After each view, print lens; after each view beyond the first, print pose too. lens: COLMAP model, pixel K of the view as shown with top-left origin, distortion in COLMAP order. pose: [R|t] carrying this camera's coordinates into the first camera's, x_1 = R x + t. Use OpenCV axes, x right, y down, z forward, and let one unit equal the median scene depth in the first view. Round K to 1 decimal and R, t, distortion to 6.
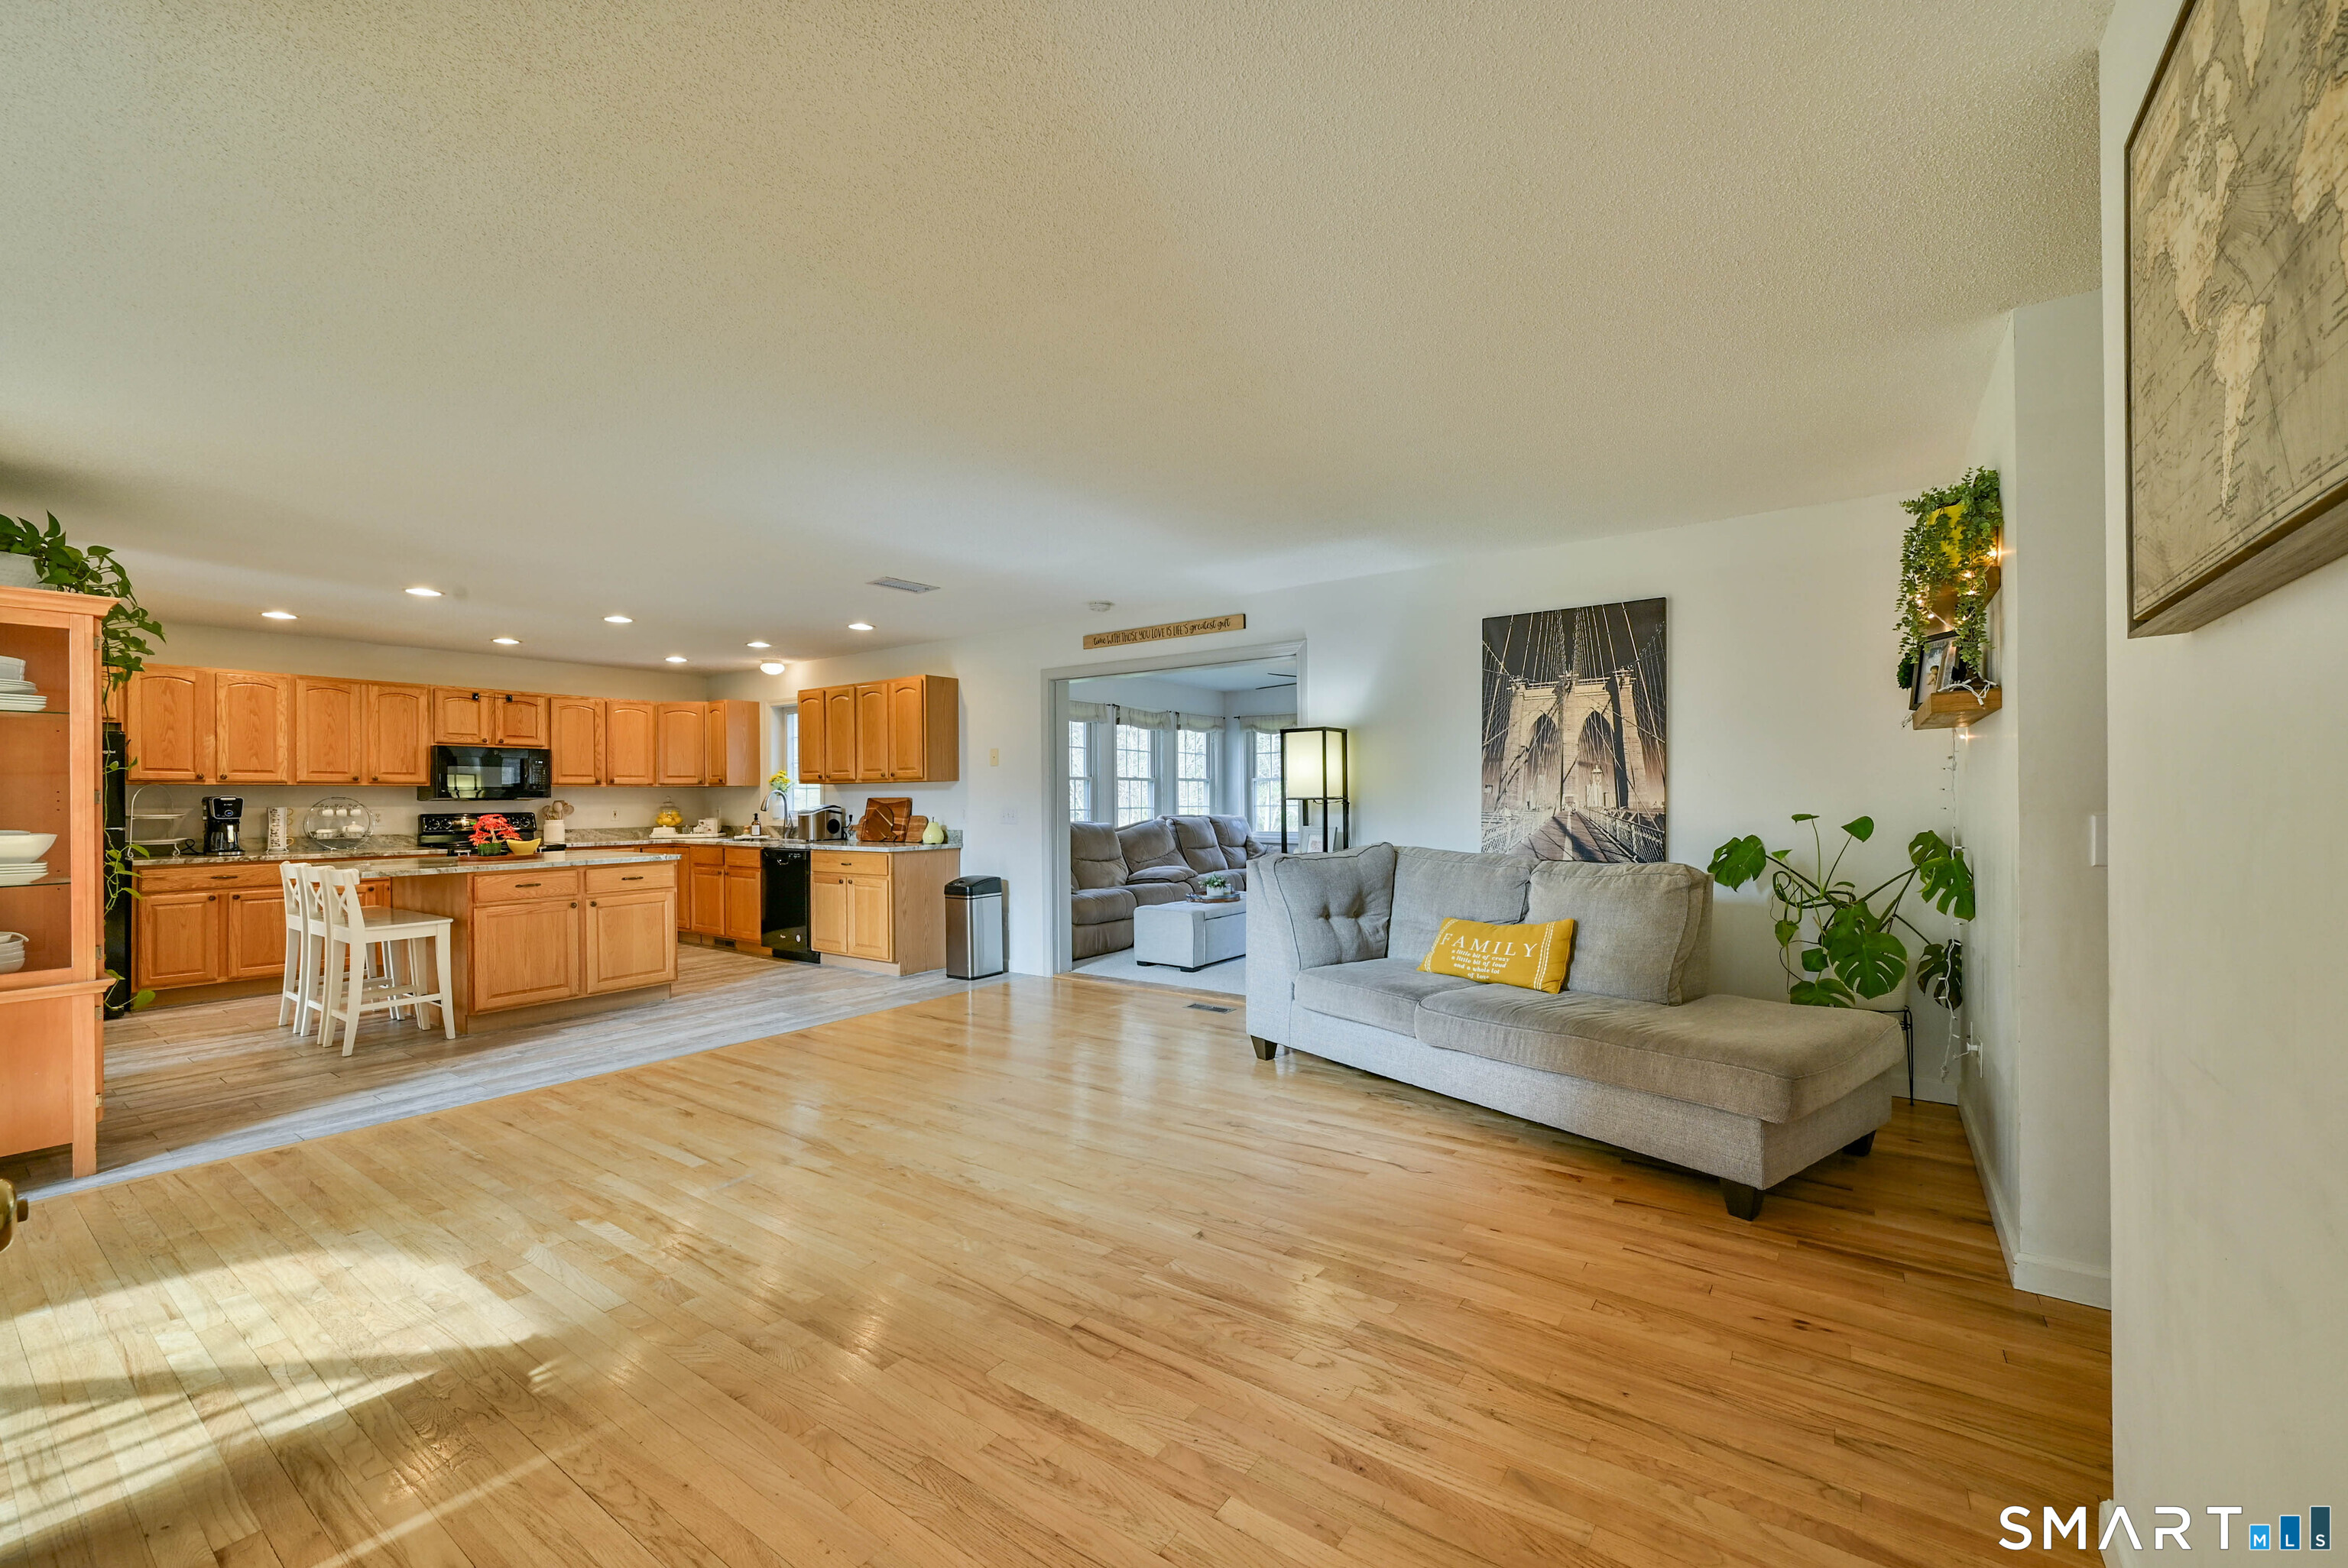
lens RADIAL K [[957.2, 0, 1178.0], [0, 957.2, 789.7], [0, 0, 1]] dist [0.009237, 0.000019]
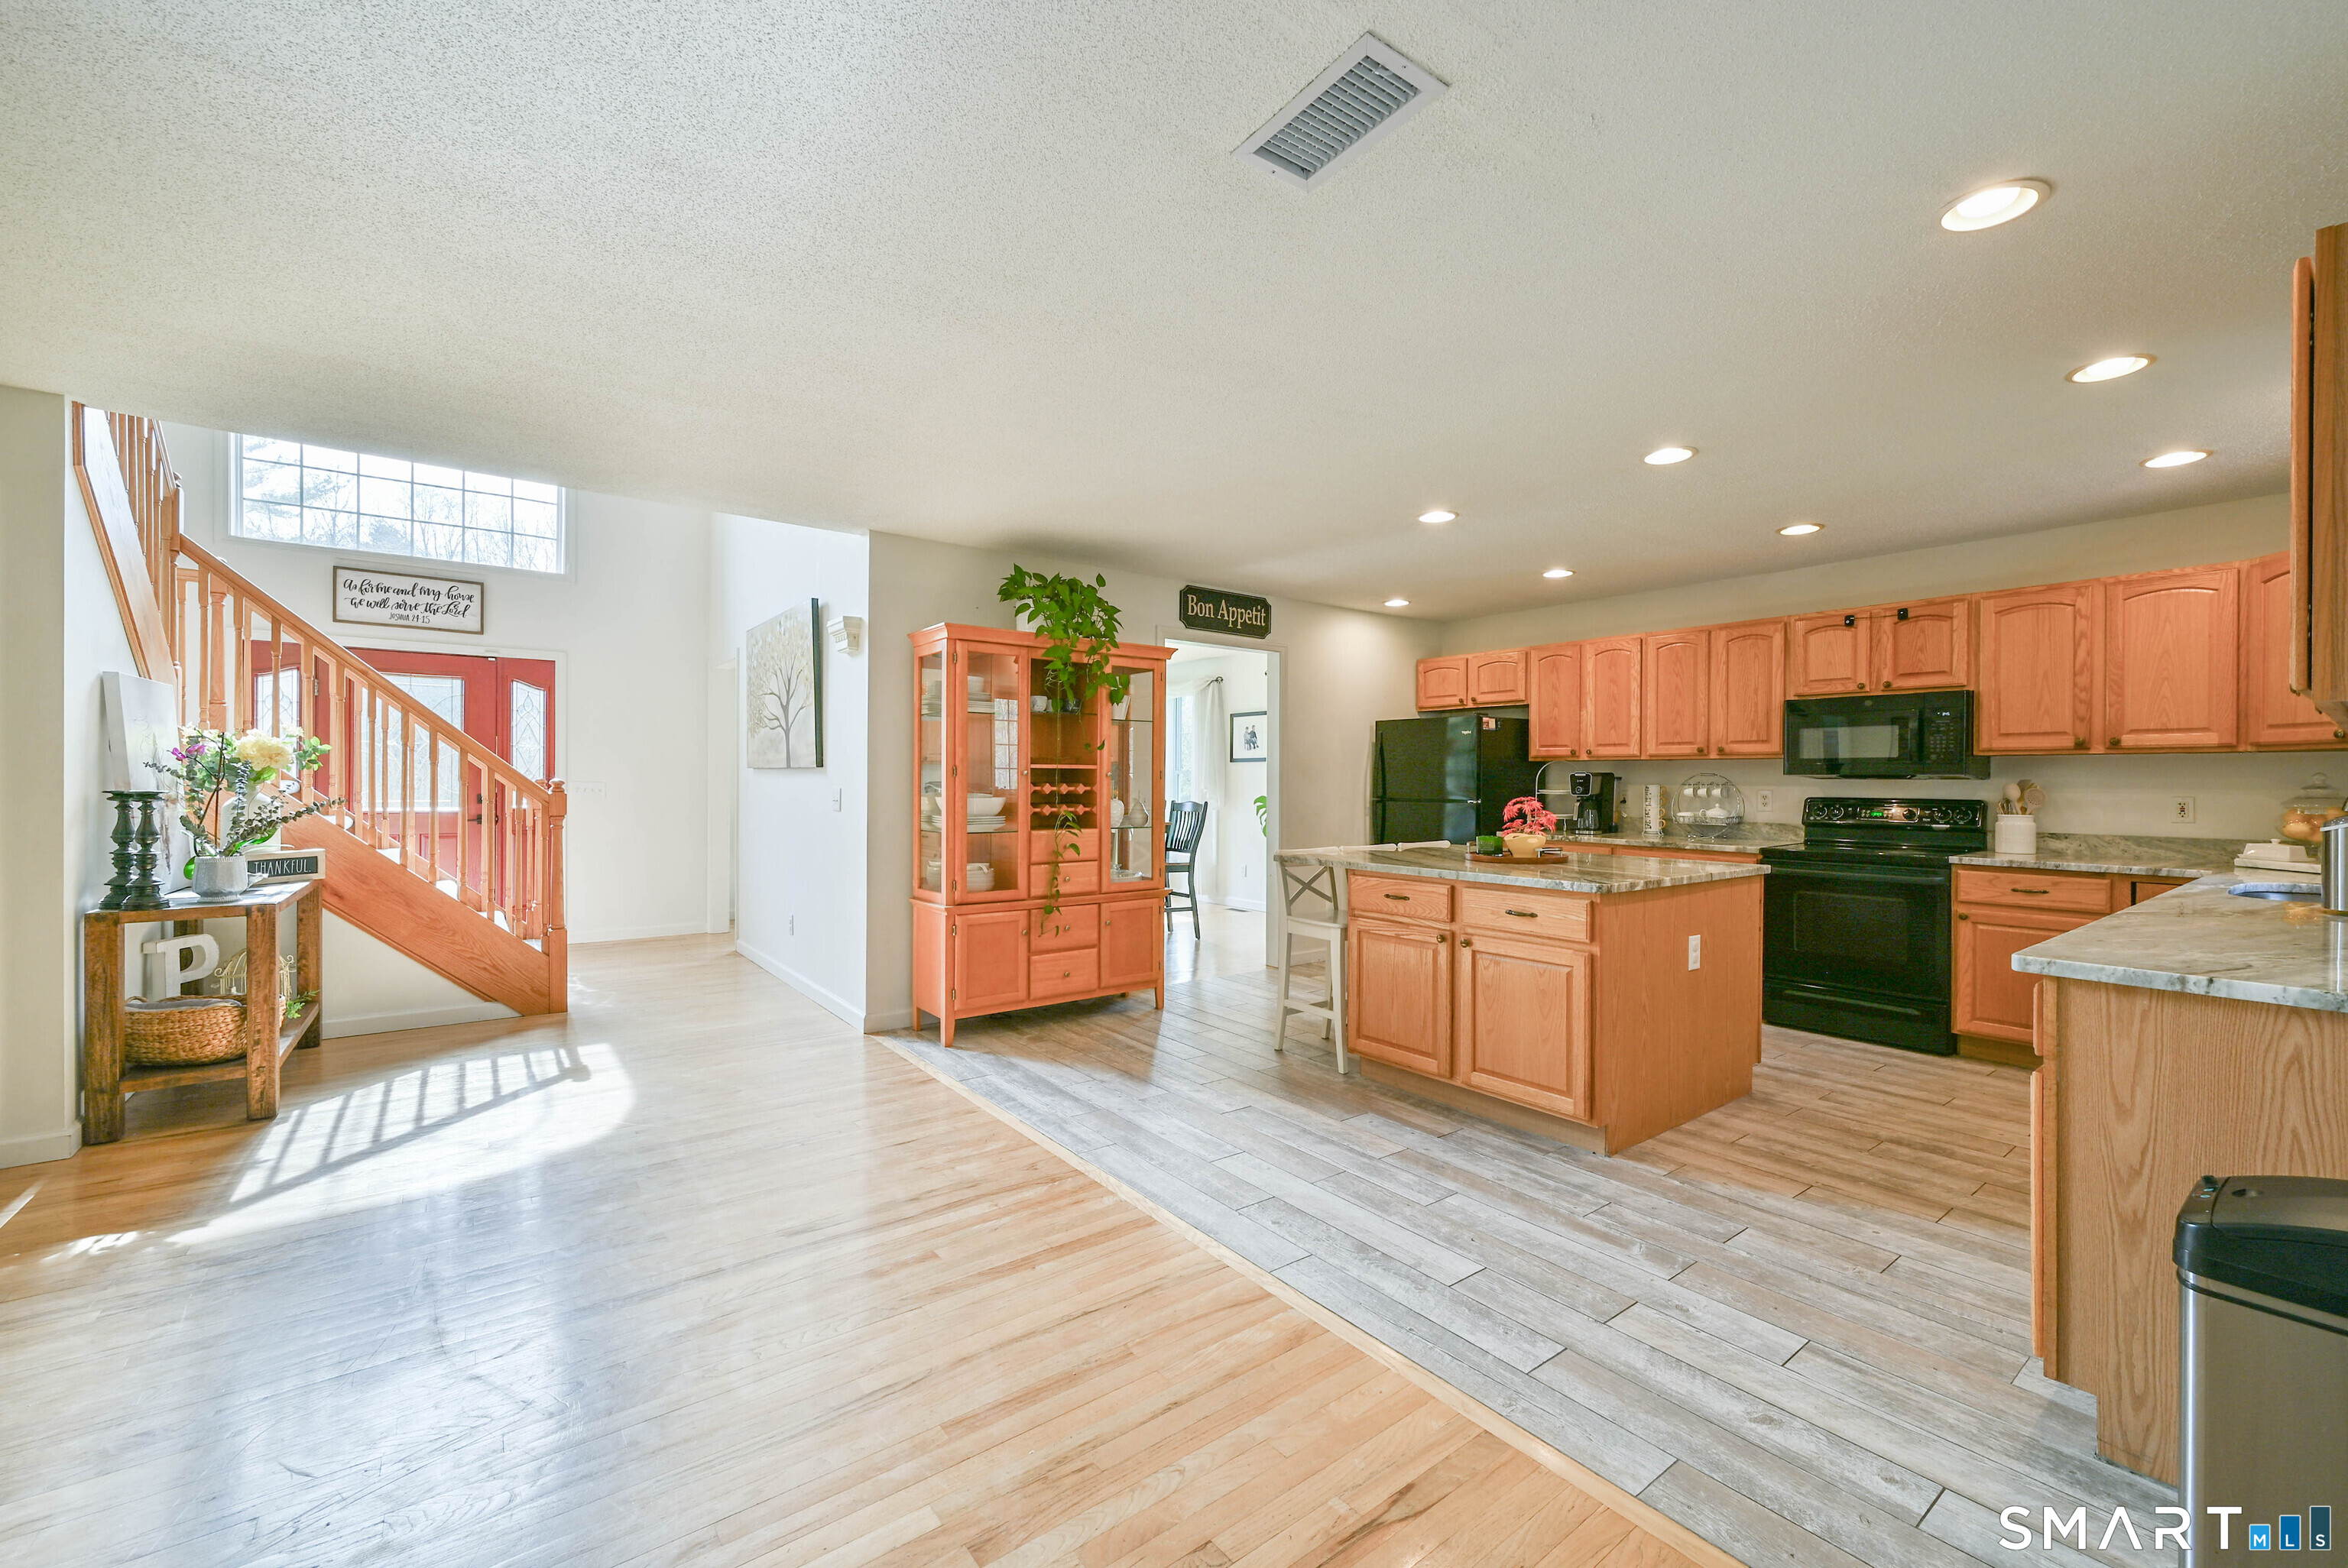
lens RADIAL K [[957.2, 0, 1177.1], [0, 957.2, 781.5], [0, 0, 1]] dist [0.009237, 0.000019]
pose [[-0.290548, 0.007879, -0.956828, 0.036185], [0.002553, 0.999969, 0.007459, 0.007557], [0.956857, -0.000275, -0.290559, 0.852584]]
